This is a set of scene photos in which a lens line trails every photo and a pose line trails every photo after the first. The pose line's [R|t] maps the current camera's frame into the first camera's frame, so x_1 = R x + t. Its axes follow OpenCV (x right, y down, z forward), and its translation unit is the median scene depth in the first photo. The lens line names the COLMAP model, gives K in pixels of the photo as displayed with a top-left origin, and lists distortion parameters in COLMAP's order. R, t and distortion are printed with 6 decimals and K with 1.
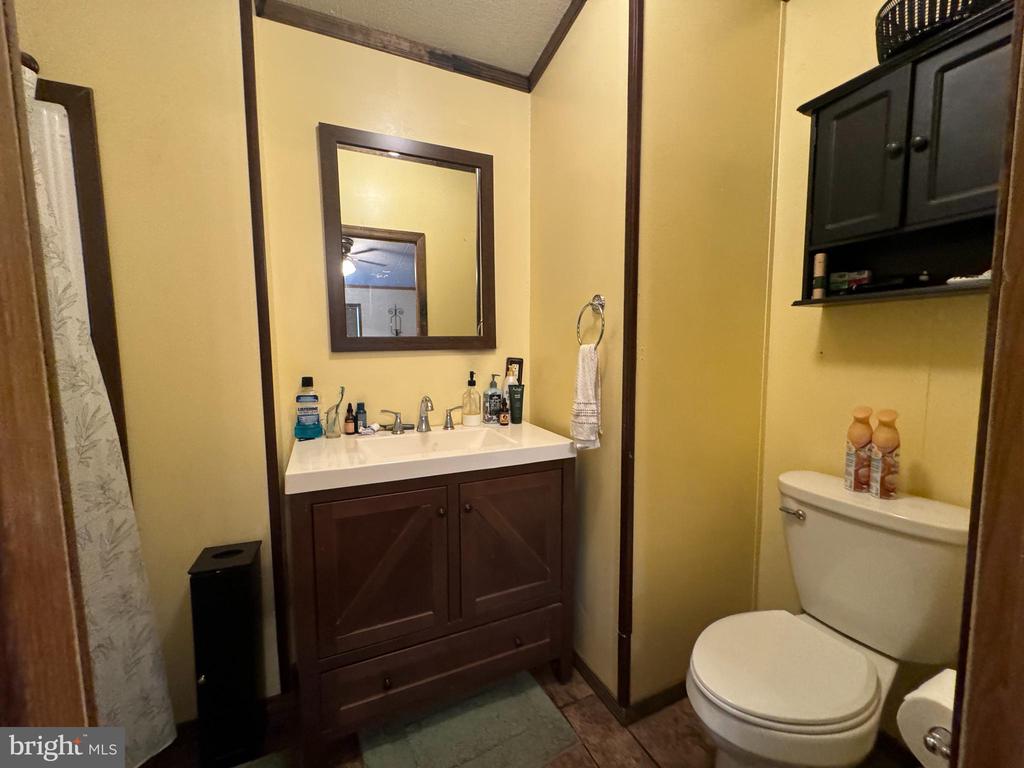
lens RADIAL K [[408.3, 0, 510.6], [0, 408.3, 382.5], [0, 0, 1]] dist [-0.003708, 0.000363]
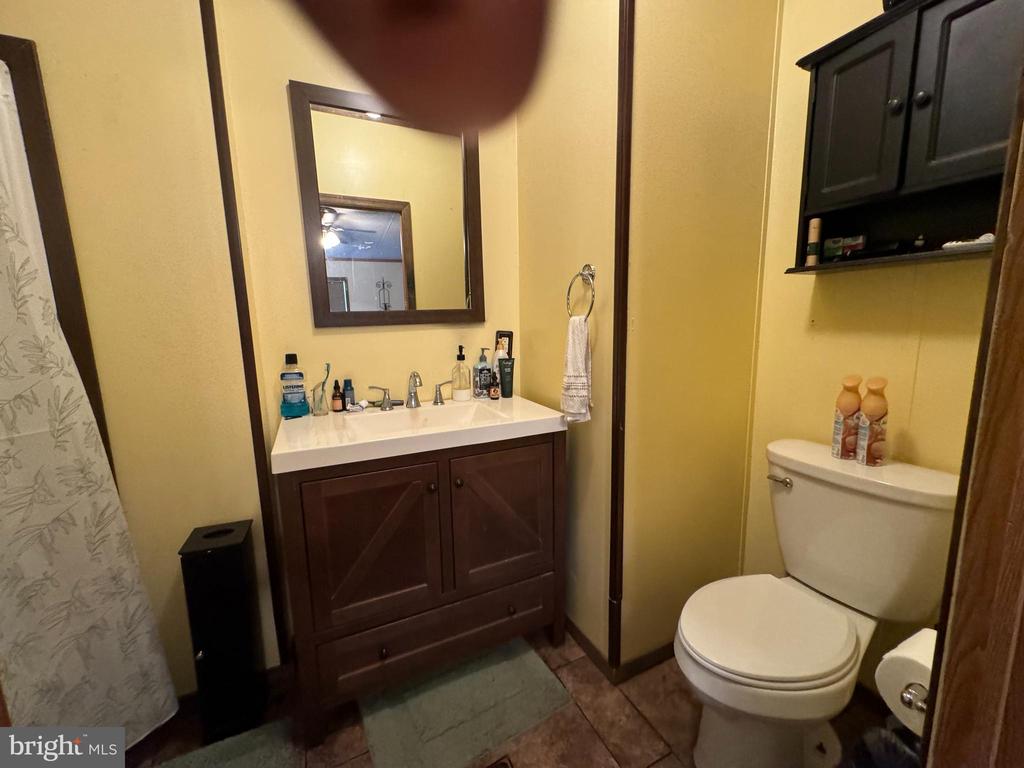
lens RADIAL K [[408.3, 0, 510.1], [0, 408.3, 382.3], [0, 0, 1]] dist [-0.003708, 0.000363]
pose [[0.999693, -0.017316, 0.017711, 0.006761], [0.016124, 0.997731, 0.065360, -0.001658], [-0.018803, -0.065054, 0.997705, 0.016352]]
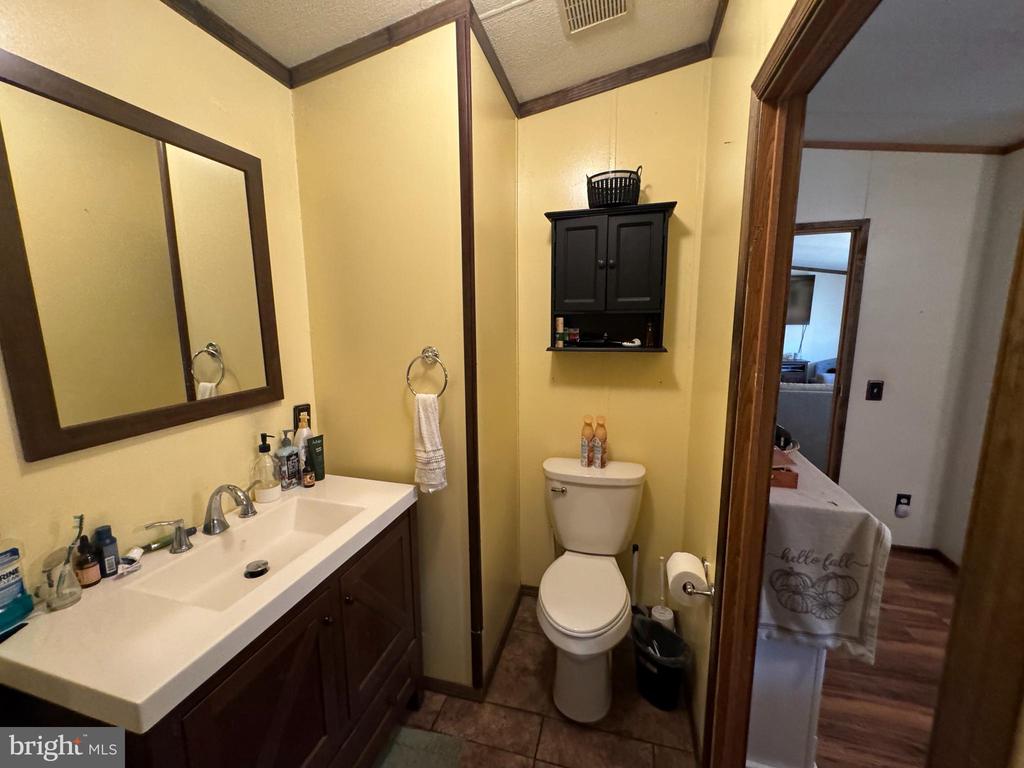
lens RADIAL K [[408.3, 0, 512.1], [0, 408.3, 383.1], [0, 0, 1]] dist [-0.003708, 0.000363]
pose [[0.640400, -0.116533, 0.759149, -0.495798], [0.071246, 0.993174, 0.092356, -0.216678], [-0.764730, -0.005058, 0.644331, 0.159624]]
